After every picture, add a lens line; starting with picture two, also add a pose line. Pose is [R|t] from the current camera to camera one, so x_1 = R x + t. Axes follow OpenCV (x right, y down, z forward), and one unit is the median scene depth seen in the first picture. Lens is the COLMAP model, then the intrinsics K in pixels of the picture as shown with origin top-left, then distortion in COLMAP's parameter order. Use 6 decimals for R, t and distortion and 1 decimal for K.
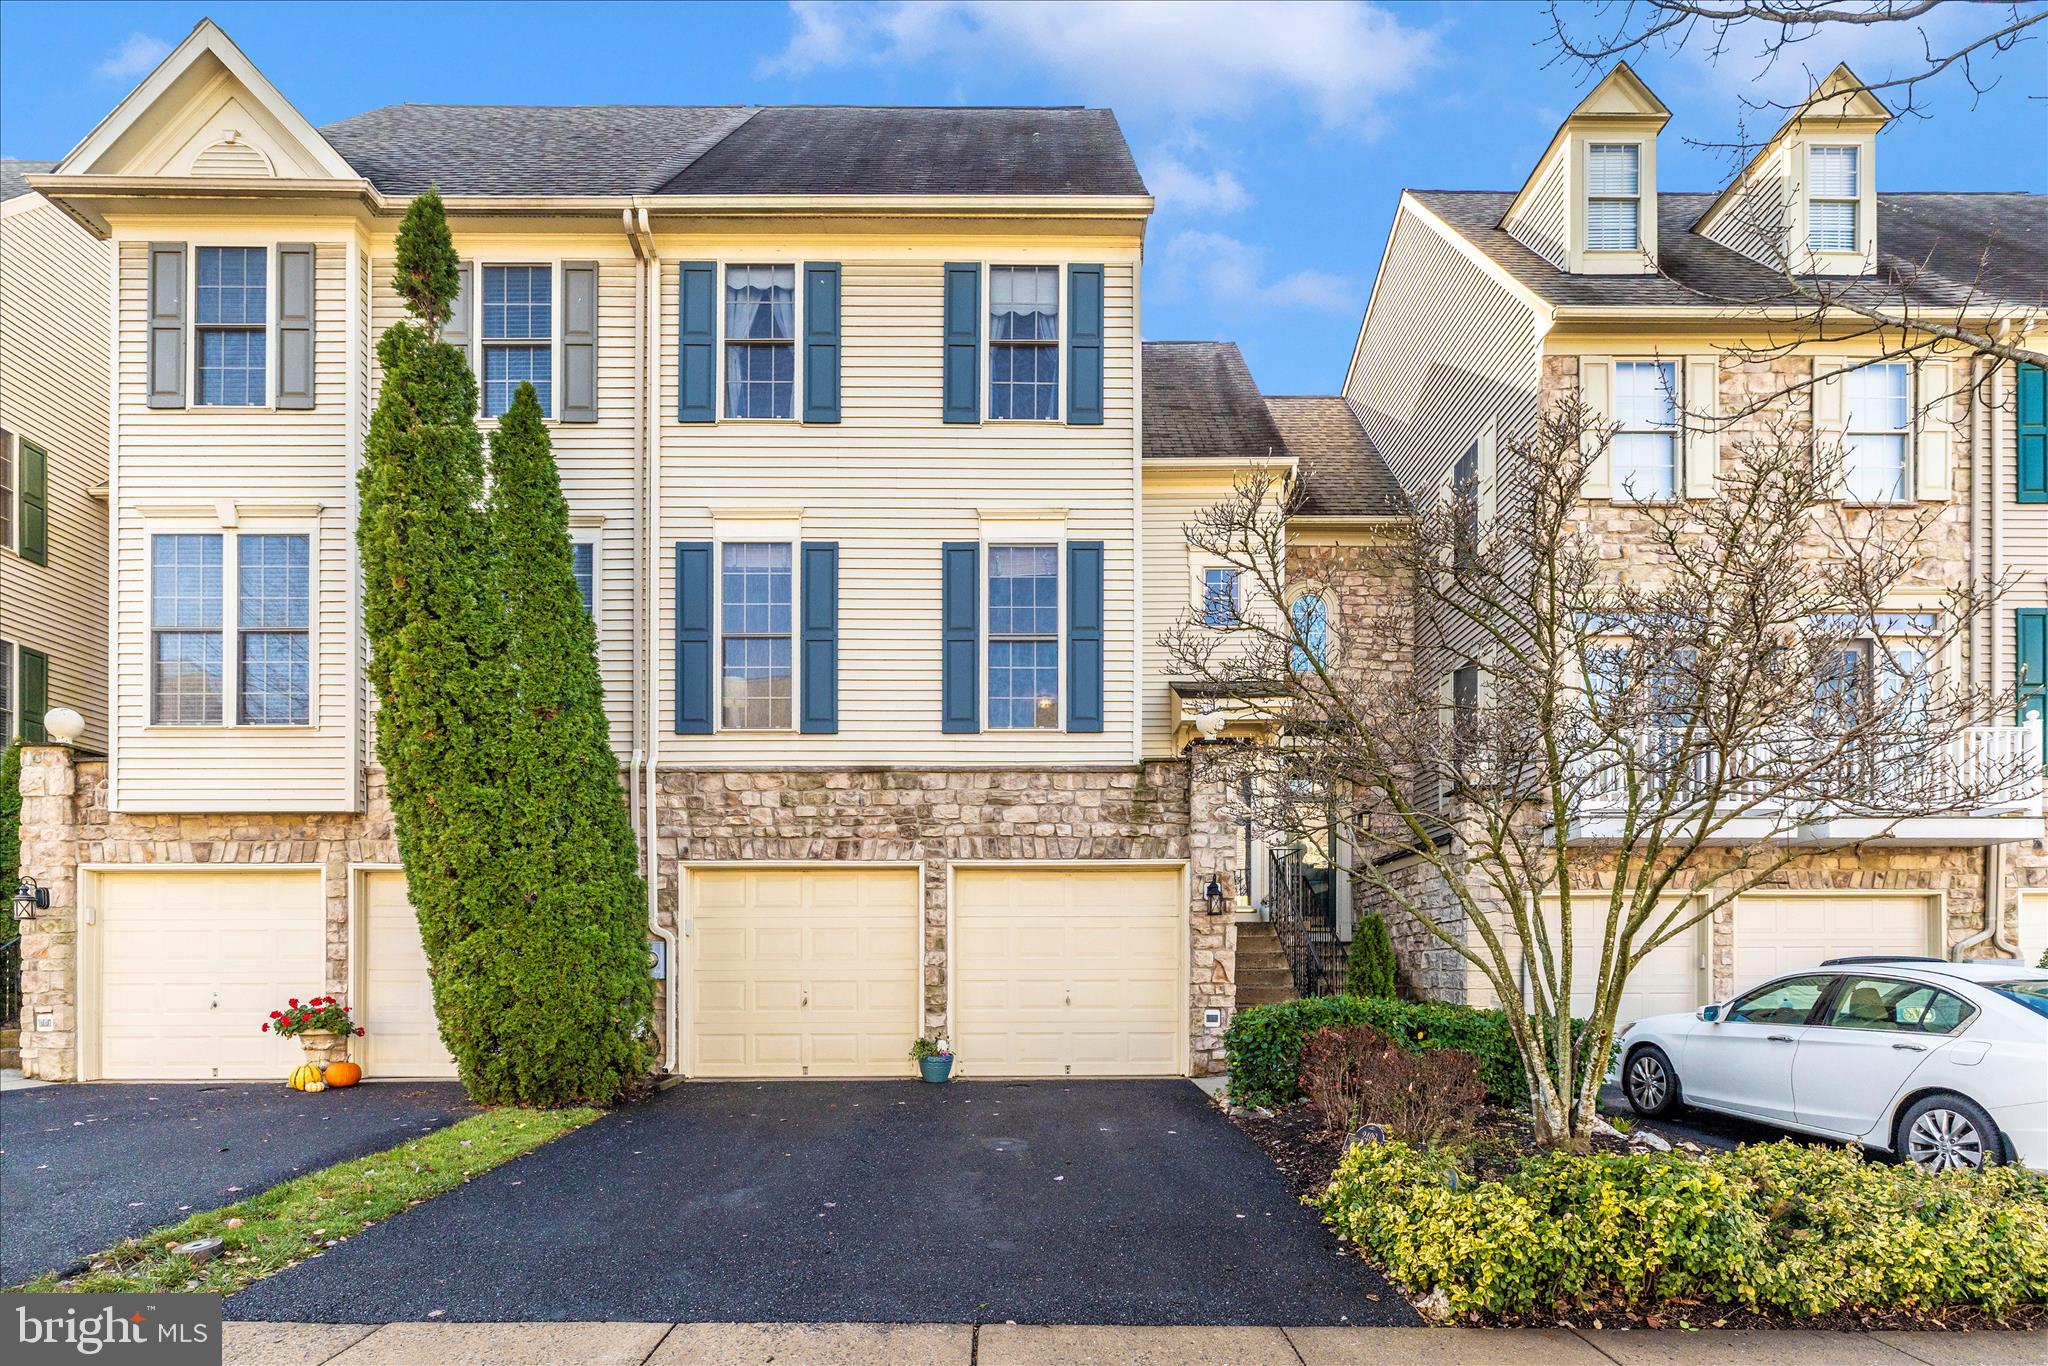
lens RADIAL K [[940.1, 0, 1055.7], [0, 940.1, 608.5], [0, 0, 1]] dist [-0.001115, 0.000131]
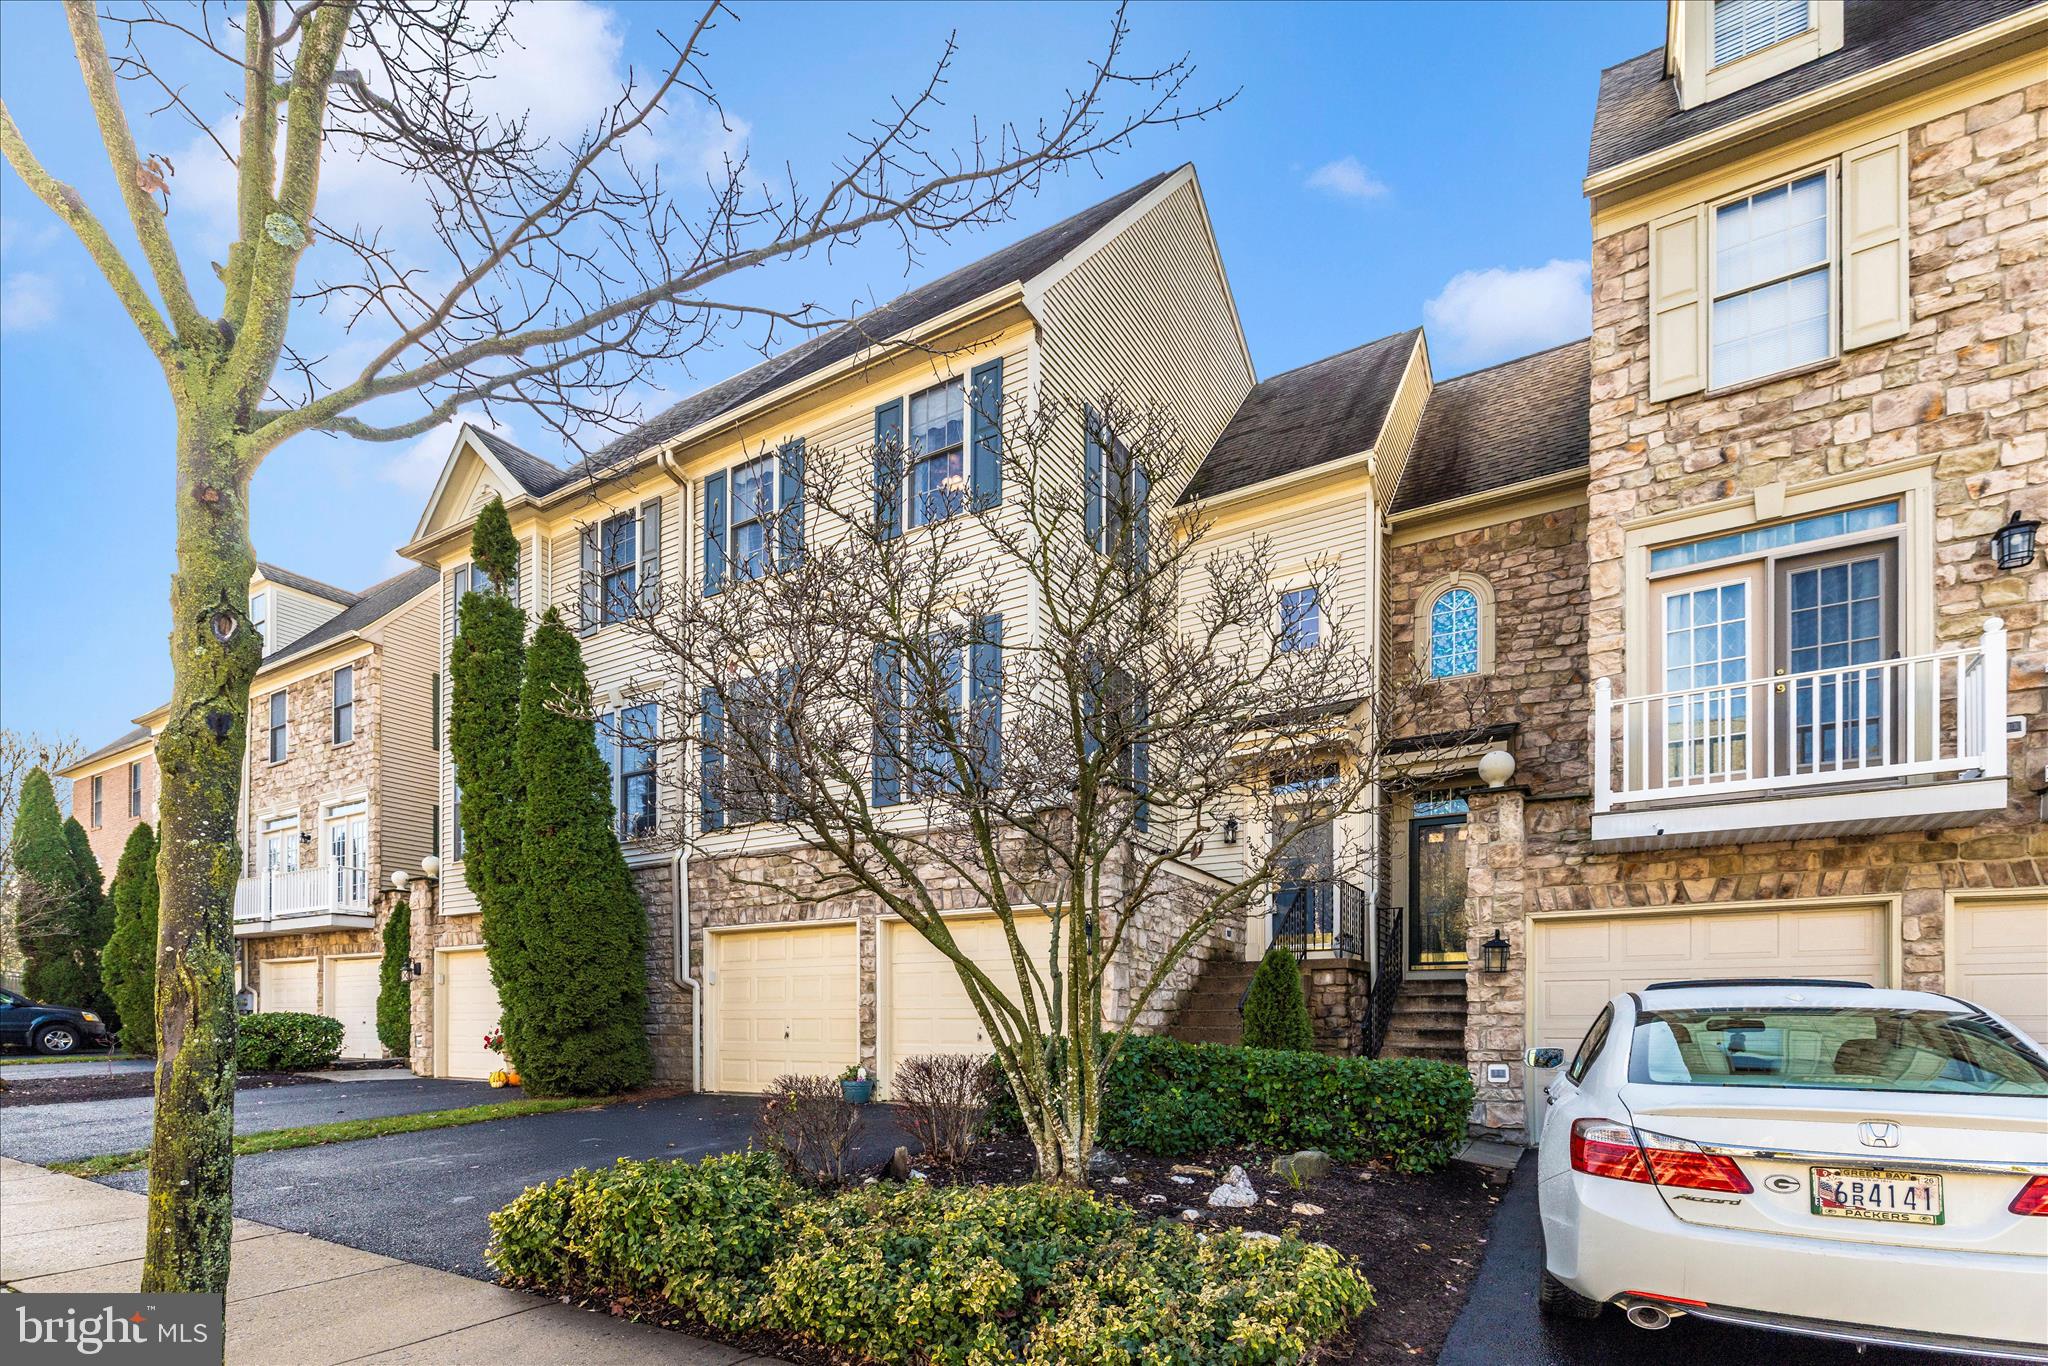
lens RADIAL K [[890.6, 0, 1022.6], [0, 890.6, 670.9], [0, 0, 1]] dist [-0.000011, 0.000173]
pose [[0.850396, -0.191392, -0.490097, 0.647725], [0.187208, 0.980600, -0.058106, 0.067029], [0.491711, -0.042337, 0.869729, 0.135346]]
